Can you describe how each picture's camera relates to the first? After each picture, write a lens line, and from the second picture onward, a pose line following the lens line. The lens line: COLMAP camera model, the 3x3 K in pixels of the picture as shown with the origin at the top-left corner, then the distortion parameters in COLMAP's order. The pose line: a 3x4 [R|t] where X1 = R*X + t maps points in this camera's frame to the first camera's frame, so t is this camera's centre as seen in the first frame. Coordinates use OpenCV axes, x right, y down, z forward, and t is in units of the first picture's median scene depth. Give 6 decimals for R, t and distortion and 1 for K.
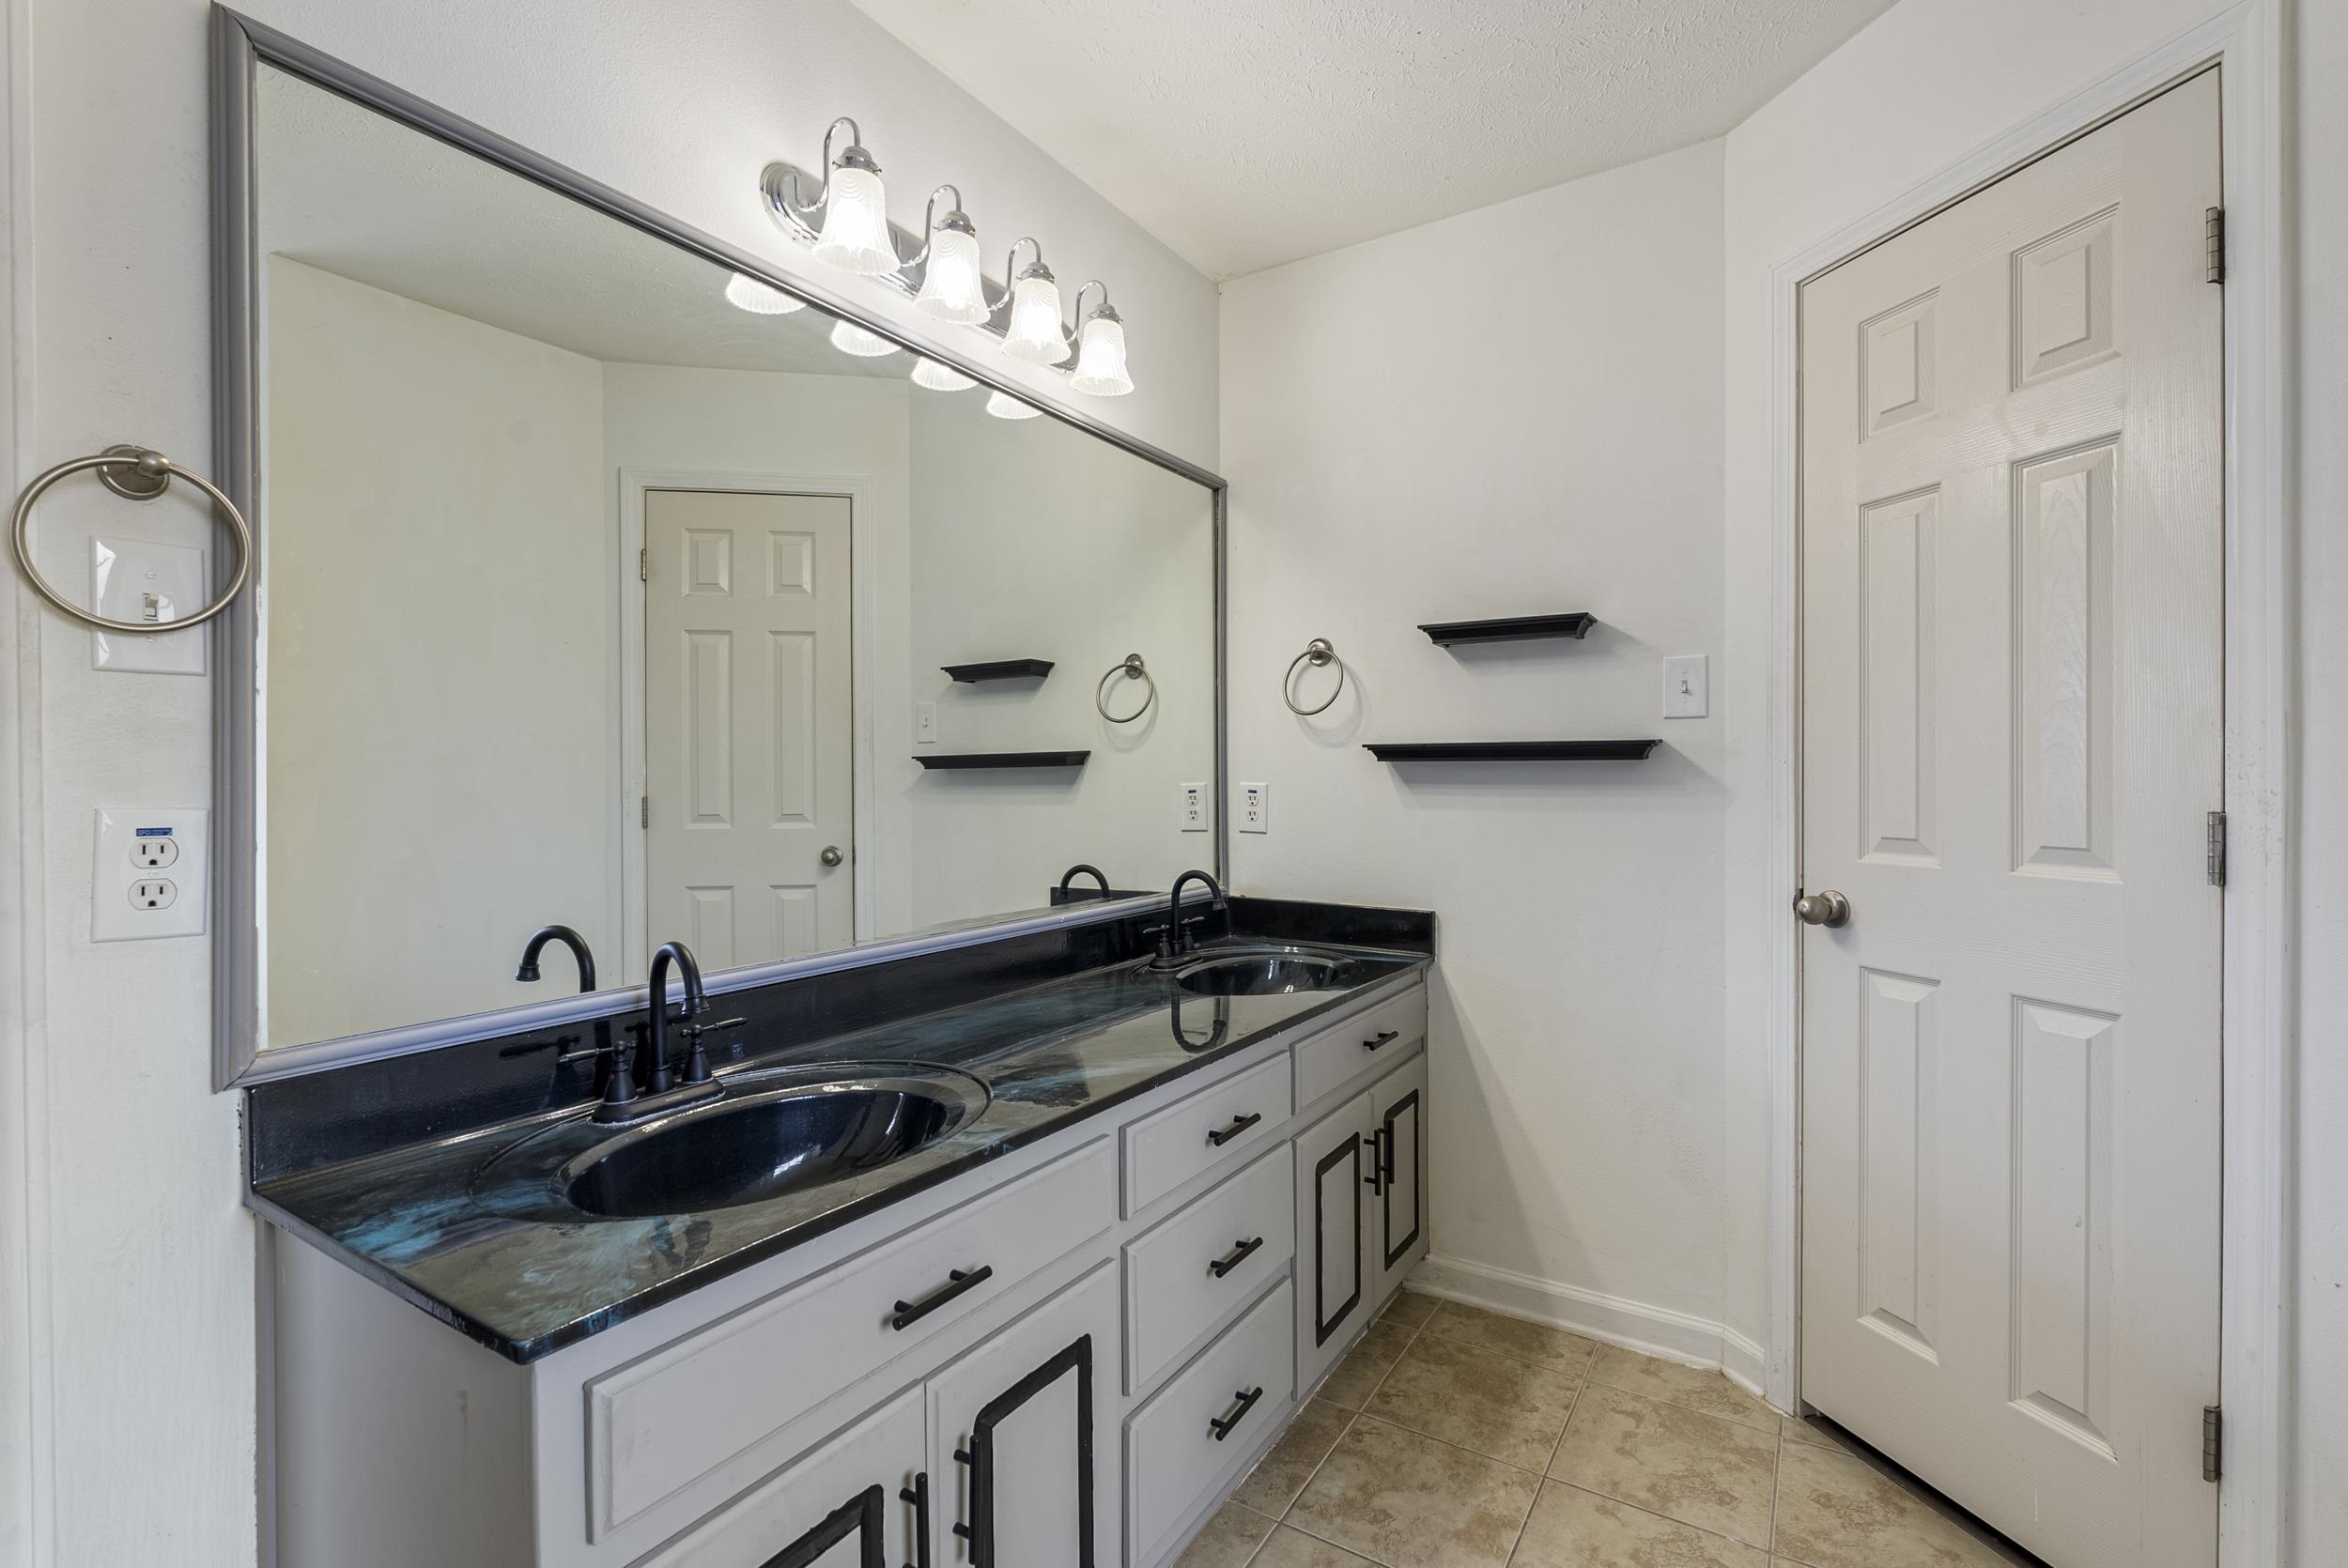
lens RADIAL K [[1032.4, 0, 1177.0], [0, 1032.4, 783.5], [0, 0, 1]] dist [-0.003054, -0.000552]
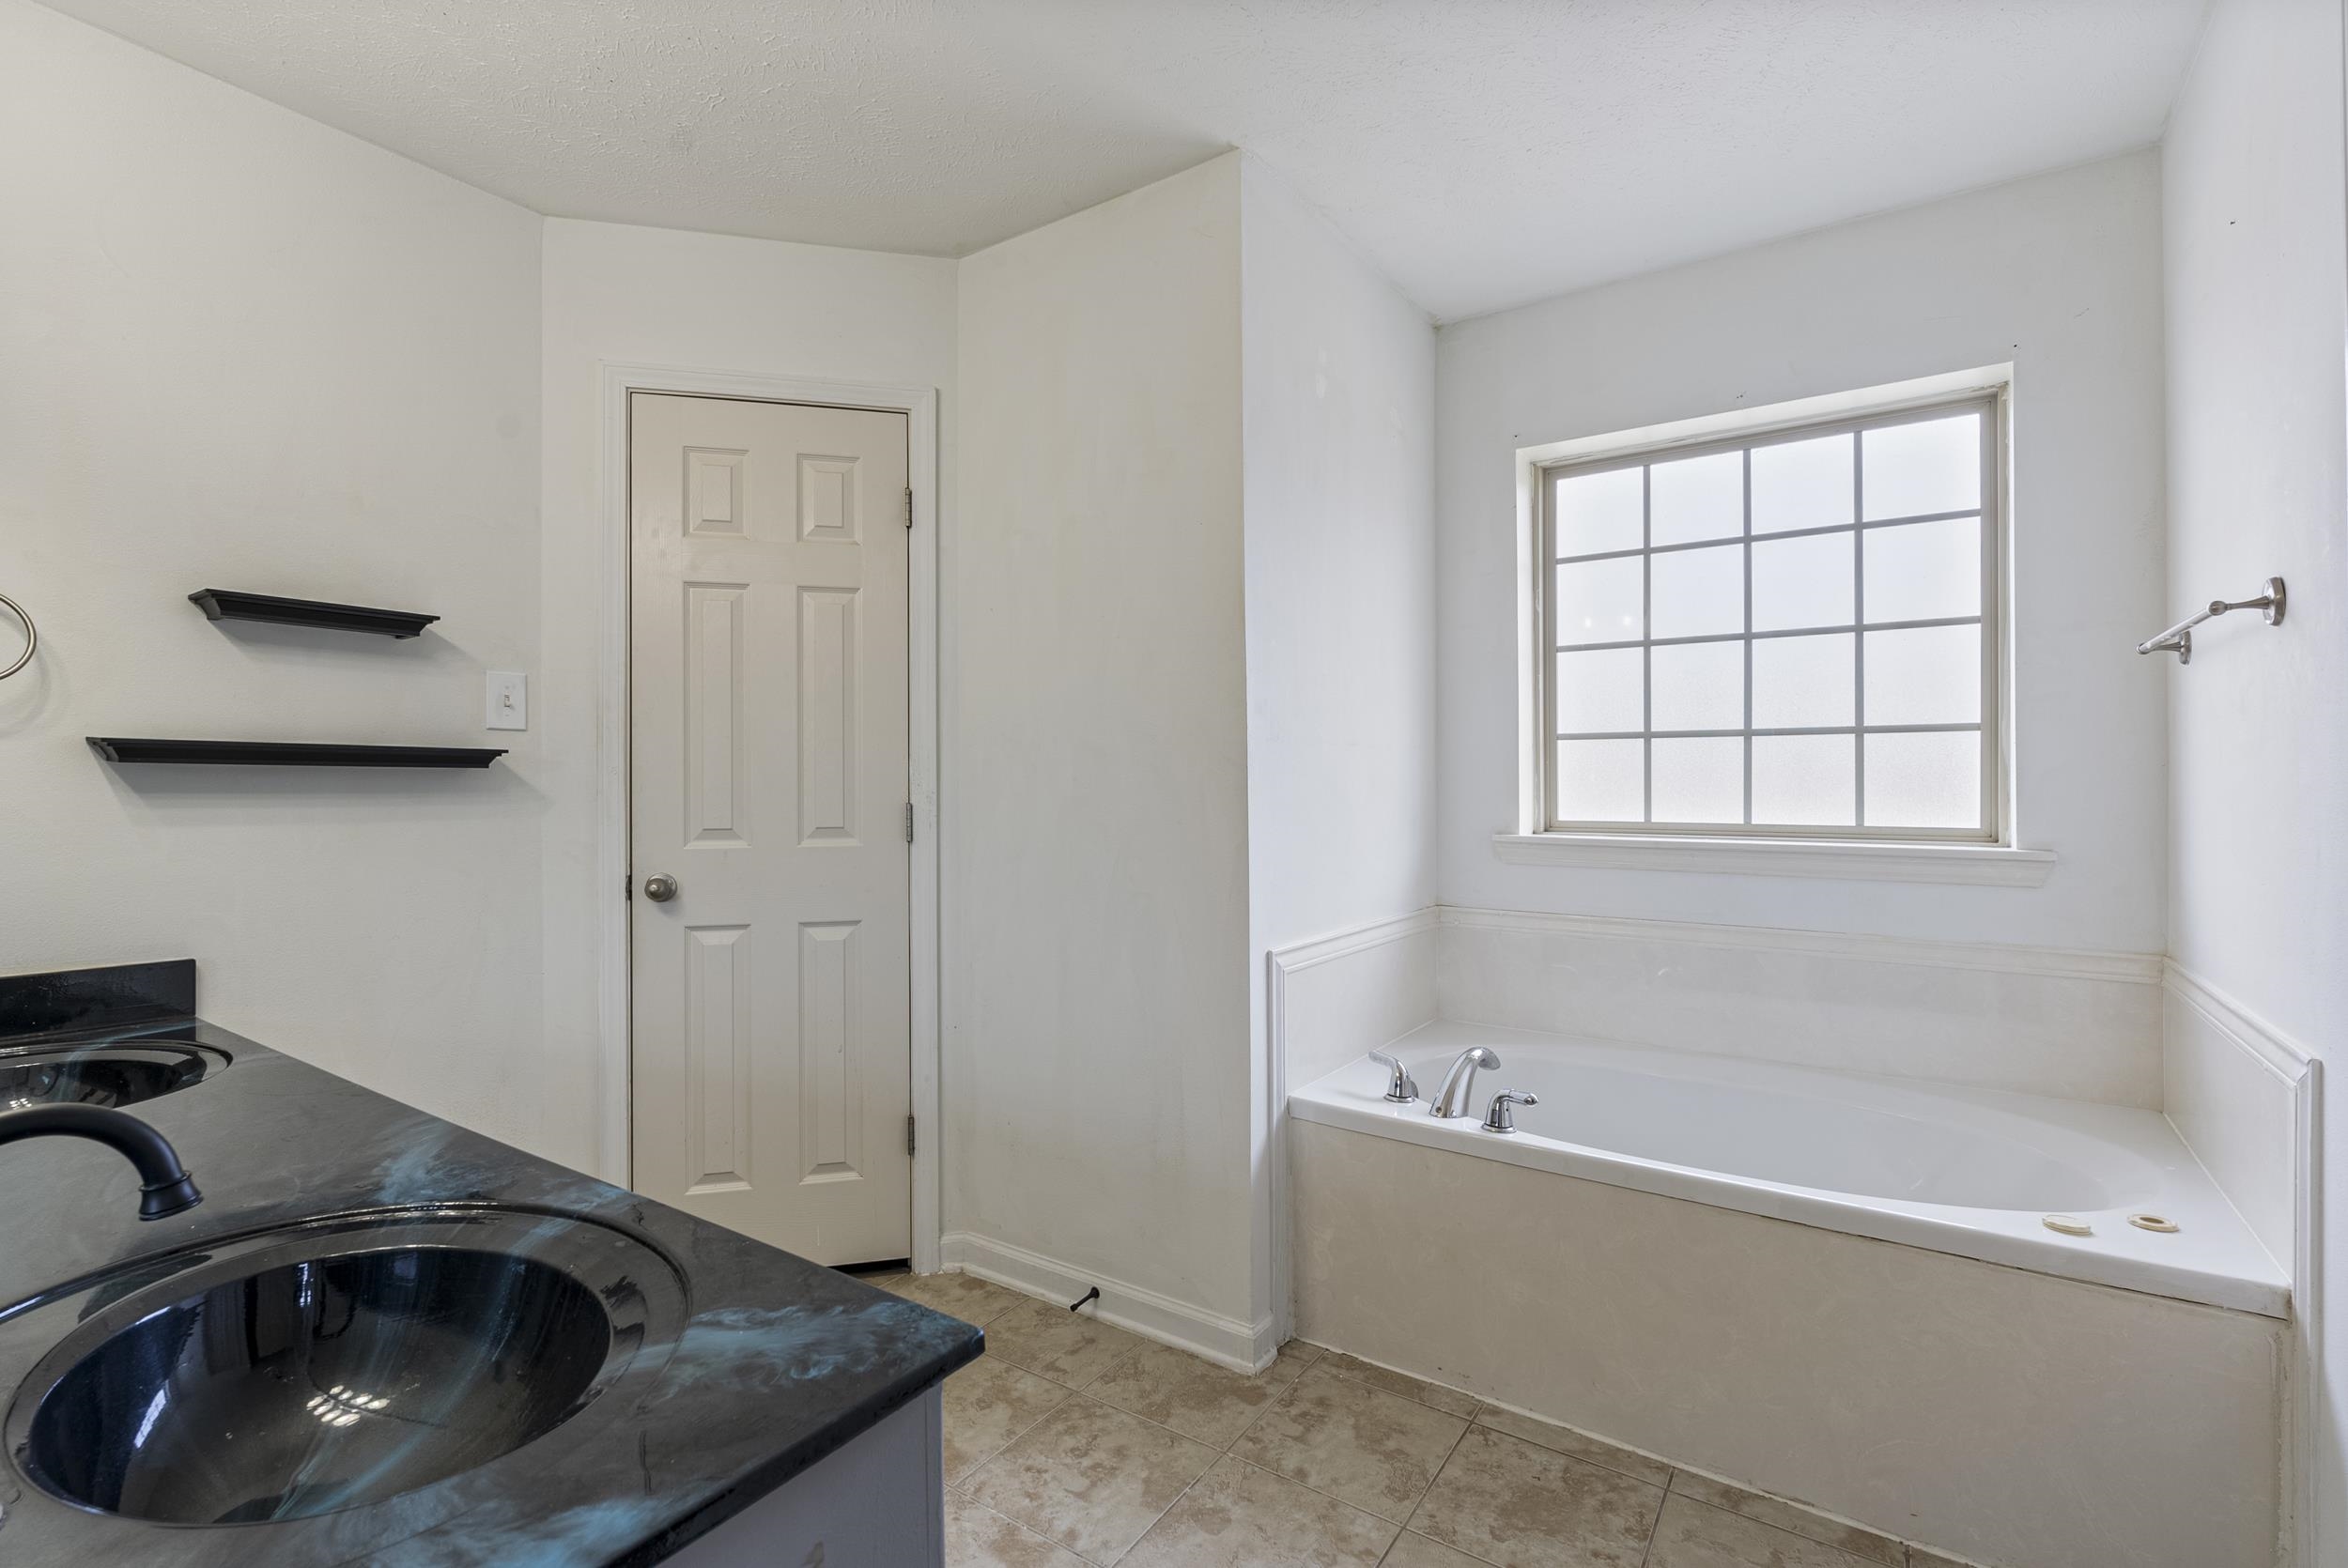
lens RADIAL K [[1032.4, 0, 1177.0], [0, 1032.4, 783.5], [0, 0, 1]] dist [-0.003054, -0.000552]
pose [[0.055844, 0.005044, 0.998427, -0.618528], [0.006922, 0.999961, -0.005439, 0.003306], [-0.998415, 0.007215, 0.055807, 0.280076]]
